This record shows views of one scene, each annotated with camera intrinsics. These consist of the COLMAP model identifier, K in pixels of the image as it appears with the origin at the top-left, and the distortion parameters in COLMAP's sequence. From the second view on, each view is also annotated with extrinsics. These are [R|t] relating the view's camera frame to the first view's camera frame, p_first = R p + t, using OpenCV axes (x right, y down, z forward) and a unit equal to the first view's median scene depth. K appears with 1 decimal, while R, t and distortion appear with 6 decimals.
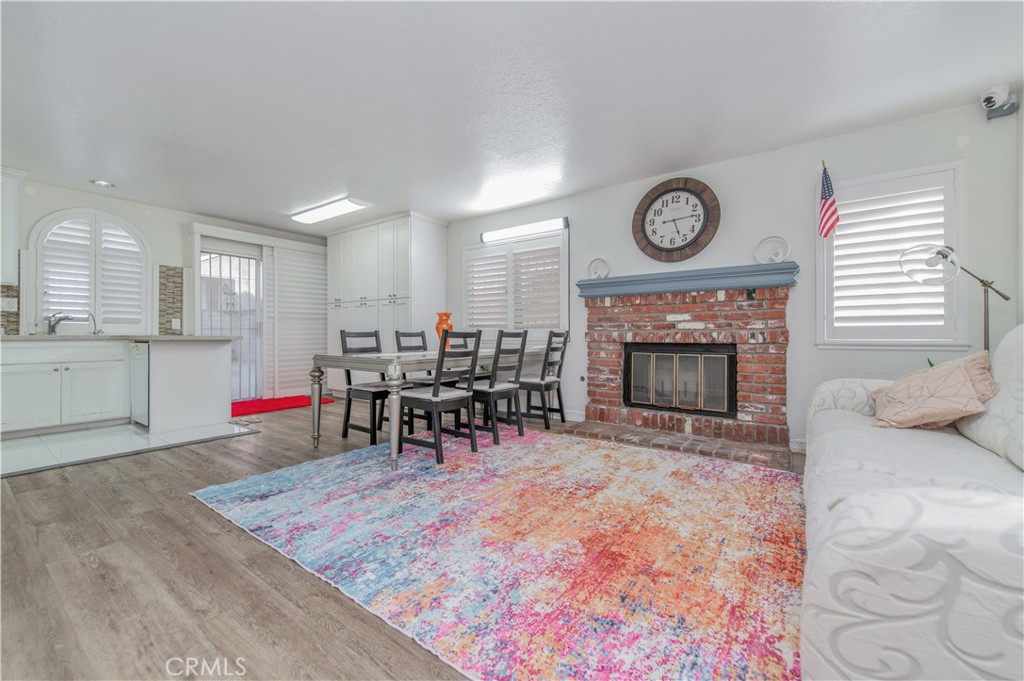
lens RADIAL K [[406.5, 0, 511.1], [0, 406.5, 333.9], [0, 0, 1]] dist [0.016556, -0.003923]
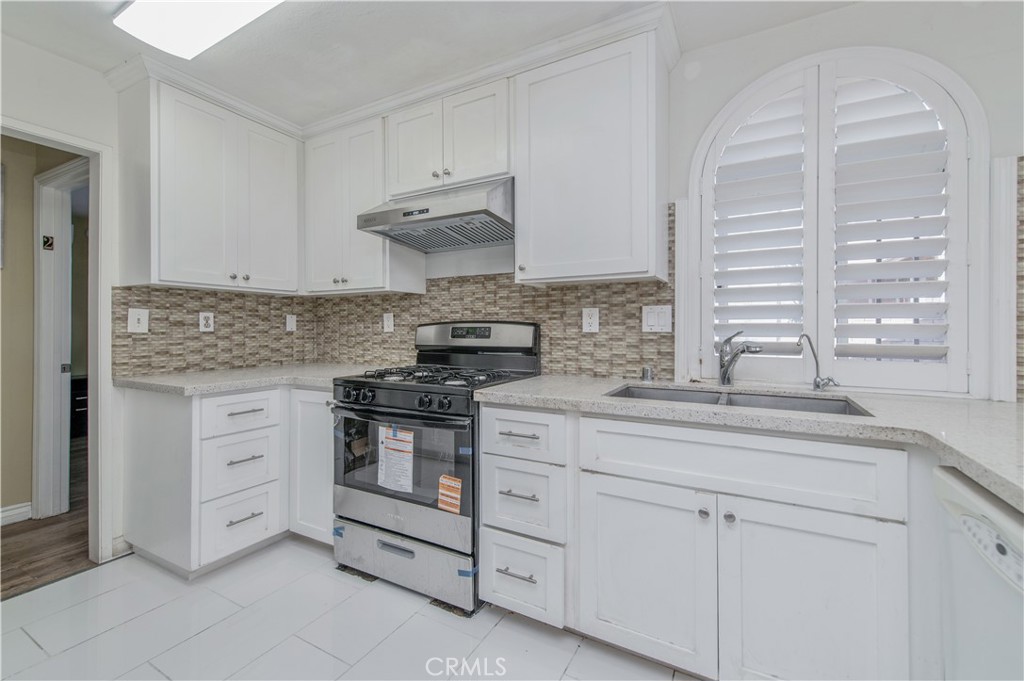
lens RADIAL K [[406.5, 0, 506.6], [0, 406.5, 328.6], [0, 0, 1]] dist [0.016556, -0.003923]
pose [[0.114162, -0.004094, -0.993454, -0.916970], [-0.007272, 0.999961, -0.004956, -0.067457], [0.993436, 0.007790, 0.114127, 0.927277]]
